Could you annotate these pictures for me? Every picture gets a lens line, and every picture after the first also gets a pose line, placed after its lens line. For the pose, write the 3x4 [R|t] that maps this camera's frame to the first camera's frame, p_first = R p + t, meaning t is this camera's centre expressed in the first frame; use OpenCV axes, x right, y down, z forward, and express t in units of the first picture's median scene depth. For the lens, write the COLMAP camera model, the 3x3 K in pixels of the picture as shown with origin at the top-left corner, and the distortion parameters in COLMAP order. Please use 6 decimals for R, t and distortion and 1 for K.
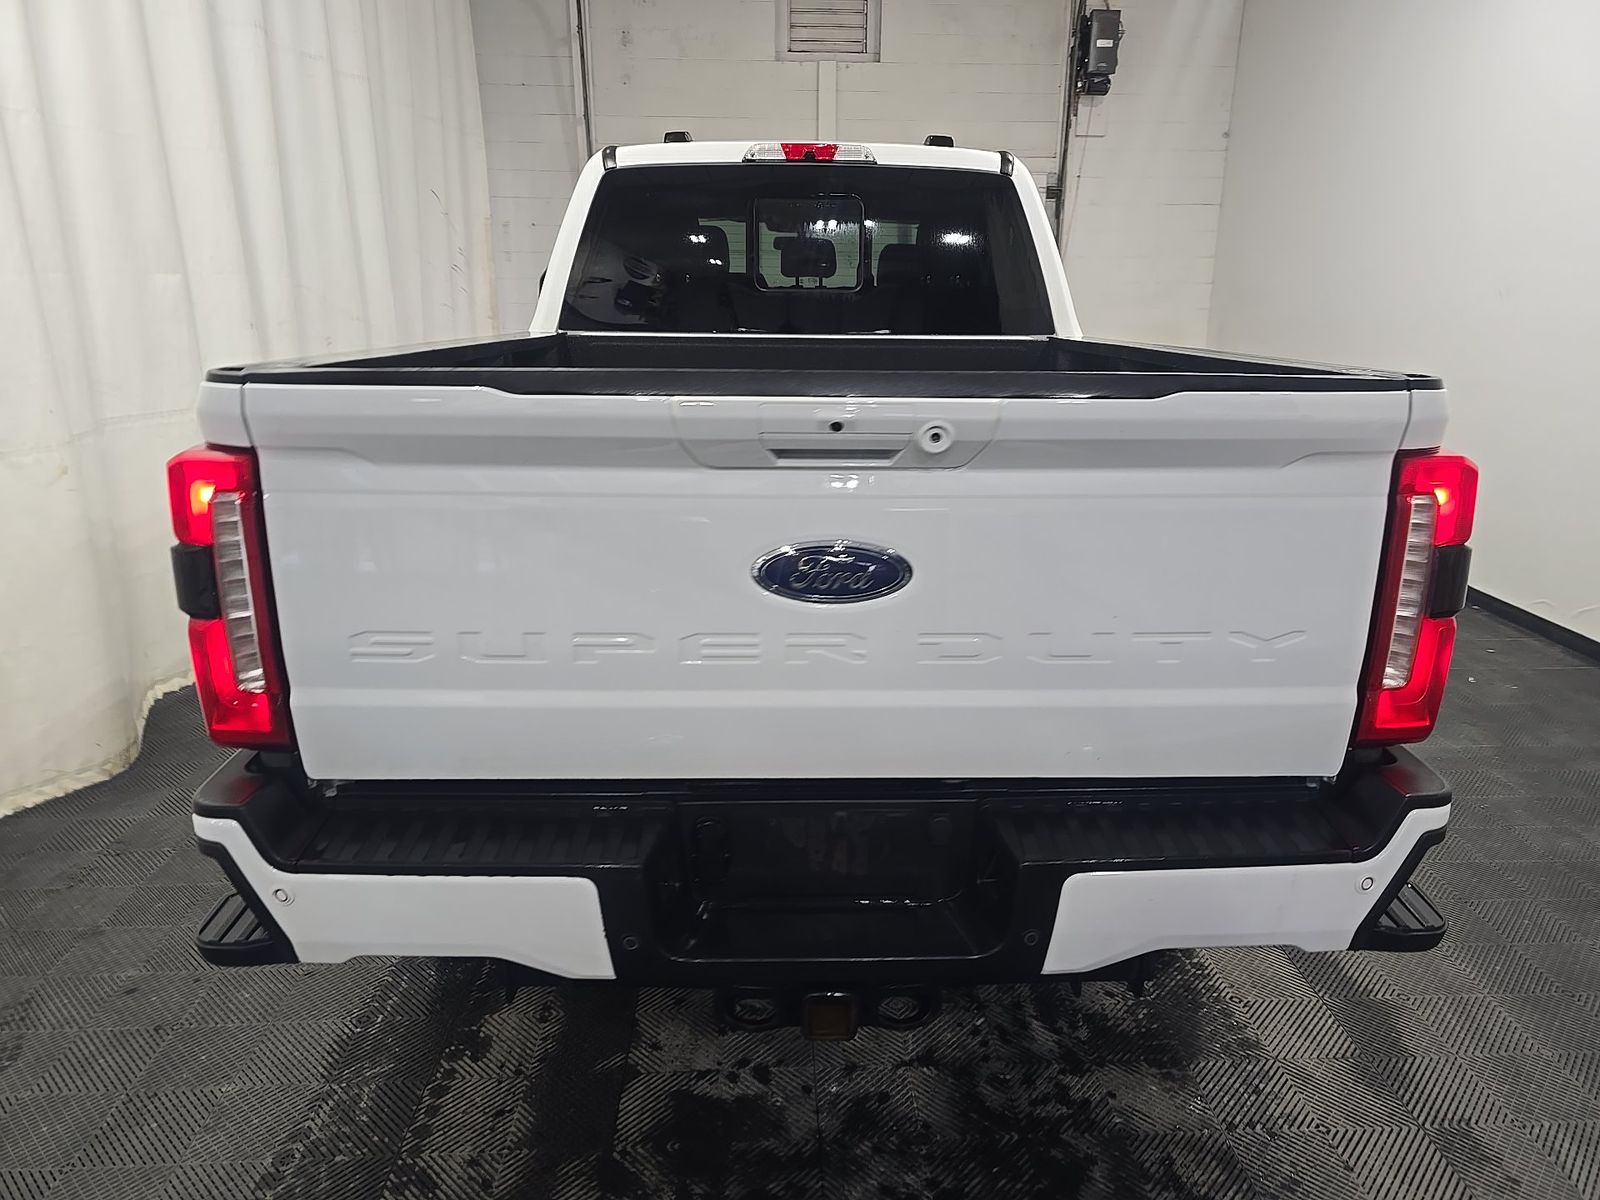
lens RADIAL K [[1062.8, 0, 819.1], [0, 1062.8, 602.2], [0, 0, 1]] dist [0.062465, -0.061195]
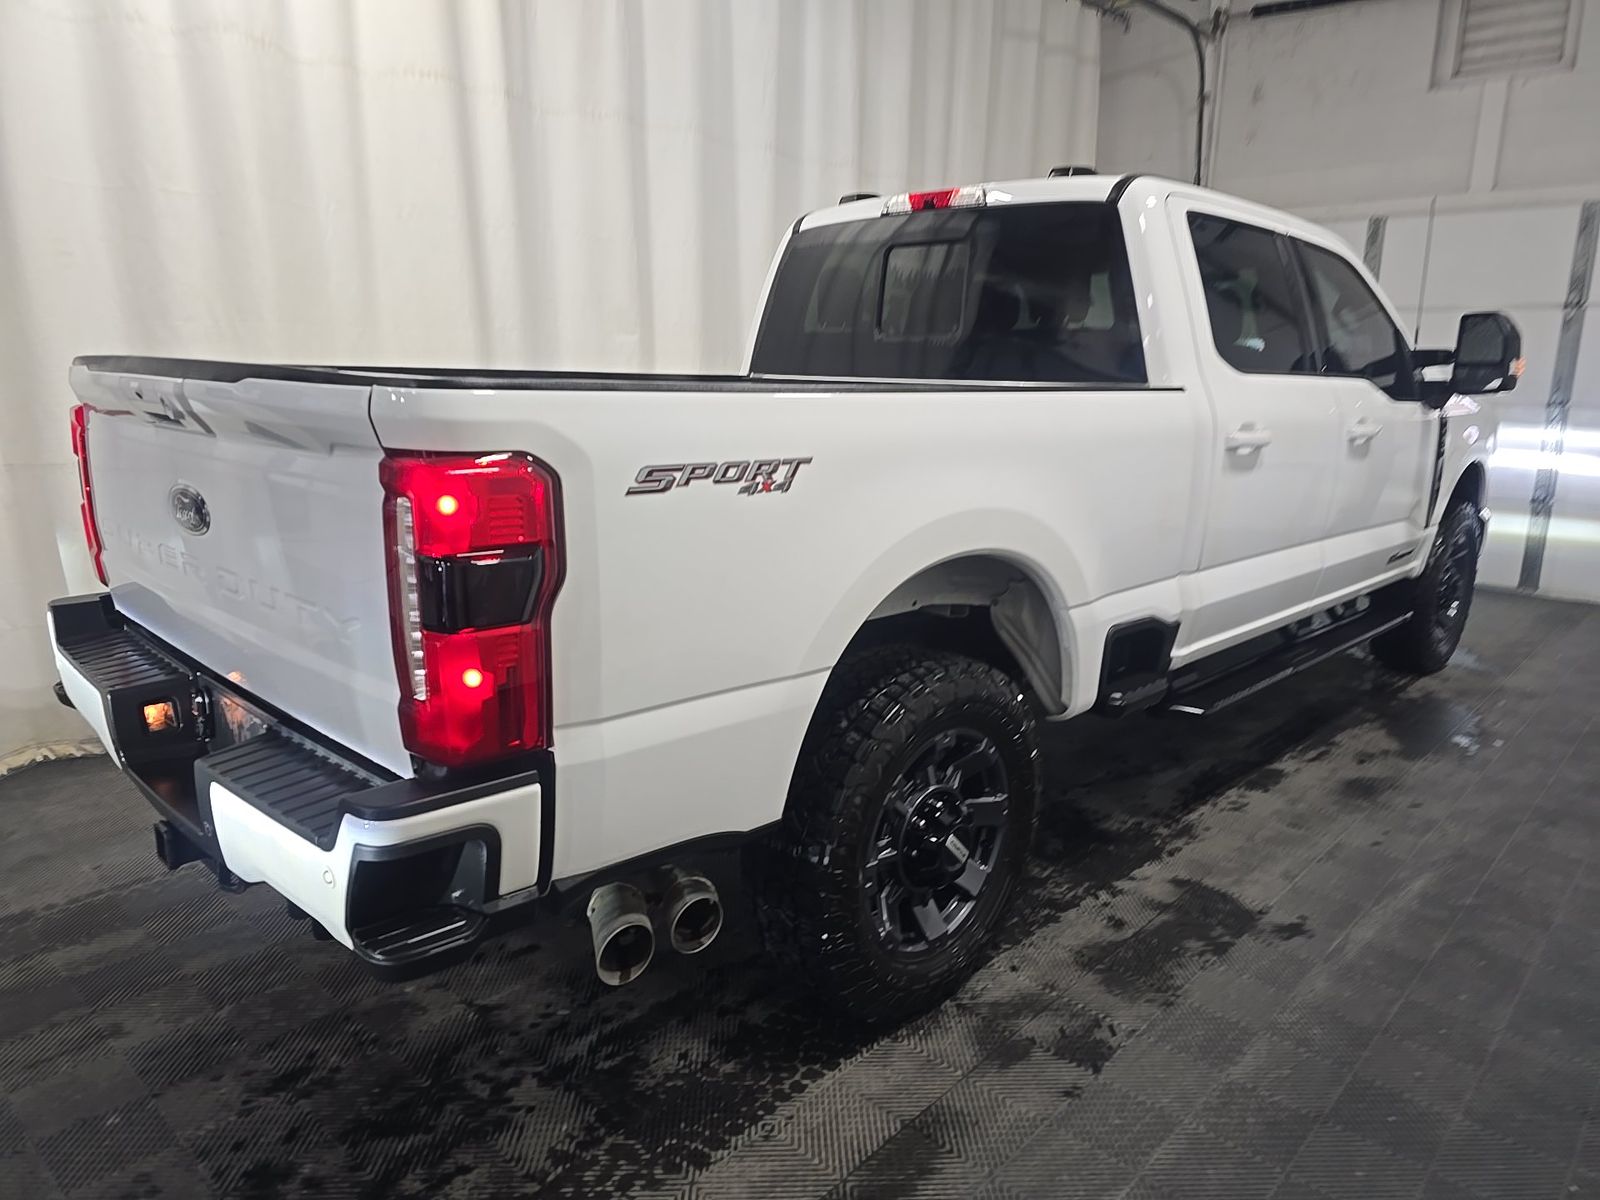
lens RADIAL K [[1062.8, 0, 819.1], [0, 1062.8, 602.2], [0, 0, 1]] dist [0.062465, -0.061195]
pose [[0.698064, 0.156607, -0.698699, 0.681519], [-0.204572, 0.978737, 0.014989, -0.044264], [0.686190, 0.132471, 0.715259, 0.258696]]
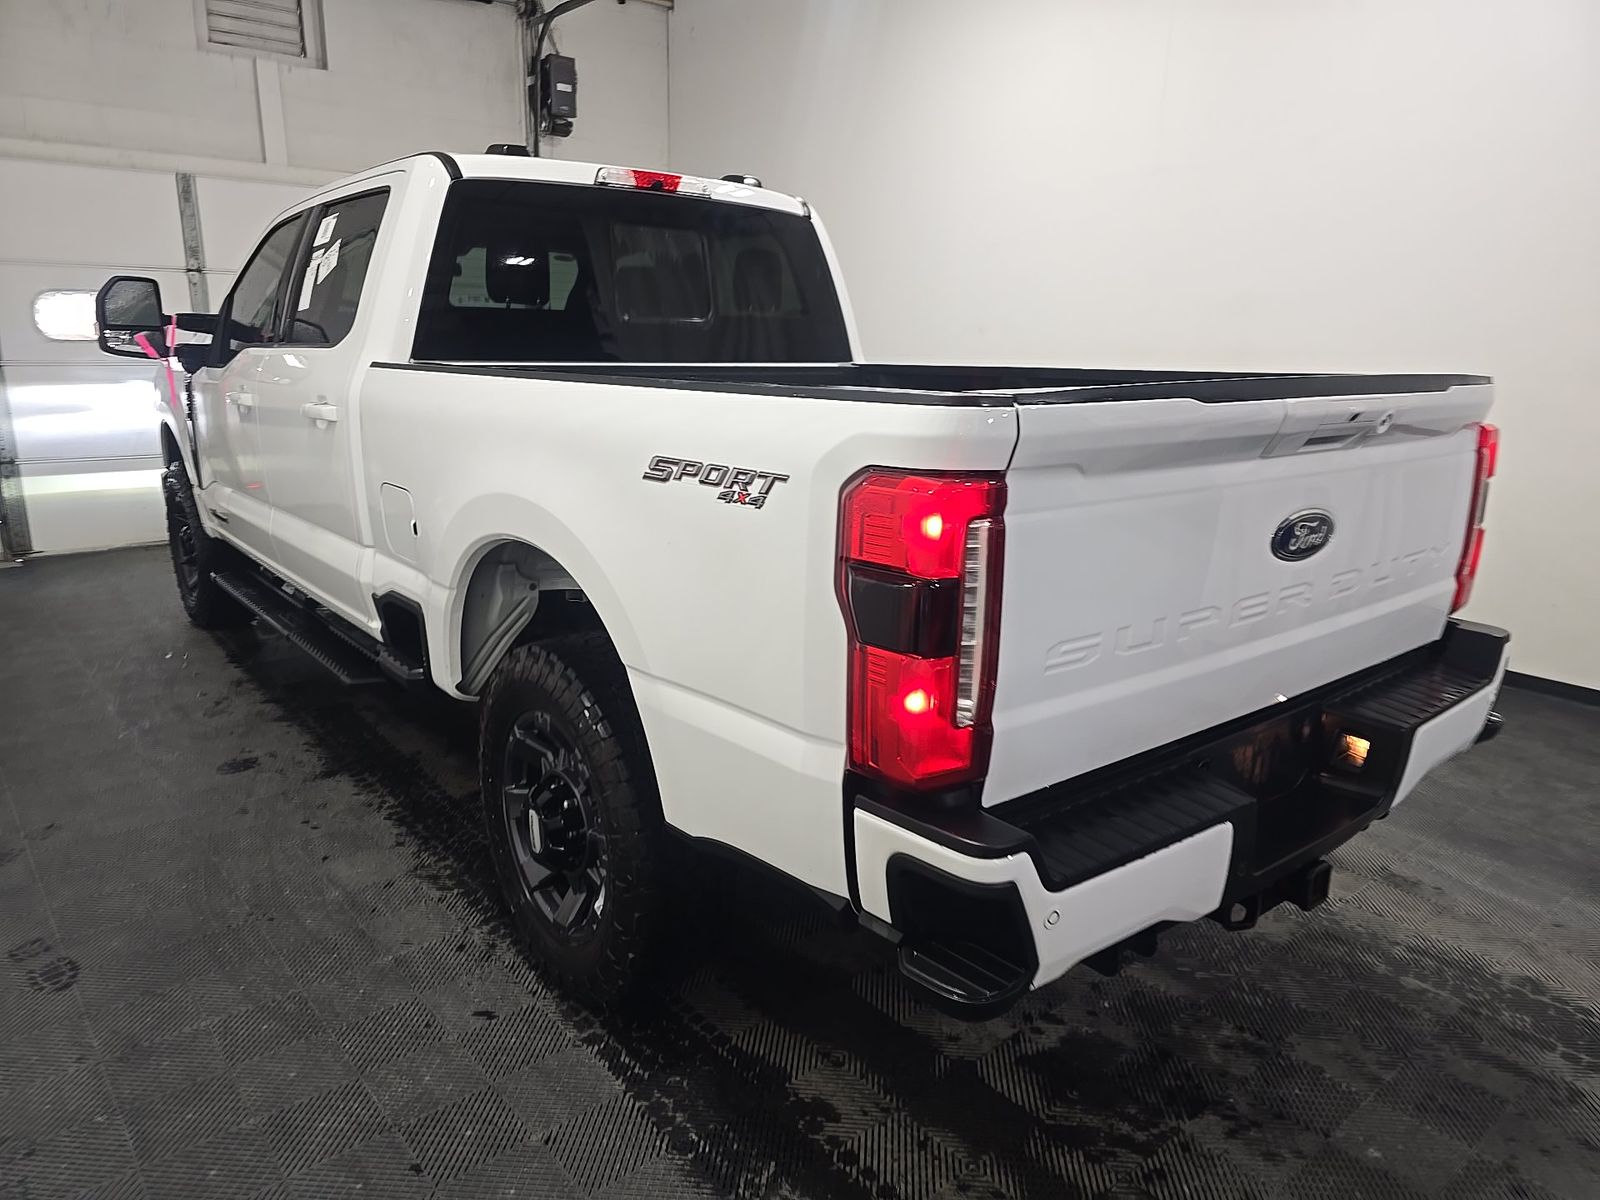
lens RADIAL K [[1062.8, 0, 819.1], [0, 1062.8, 602.2], [0, 0, 1]] dist [0.062465, -0.061195]
pose [[0.789898, -0.143608, 0.596187, -0.538111], [0.161326, 0.986612, 0.023911, -0.032307], [-0.591638, 0.077293, 0.802490, 0.139216]]
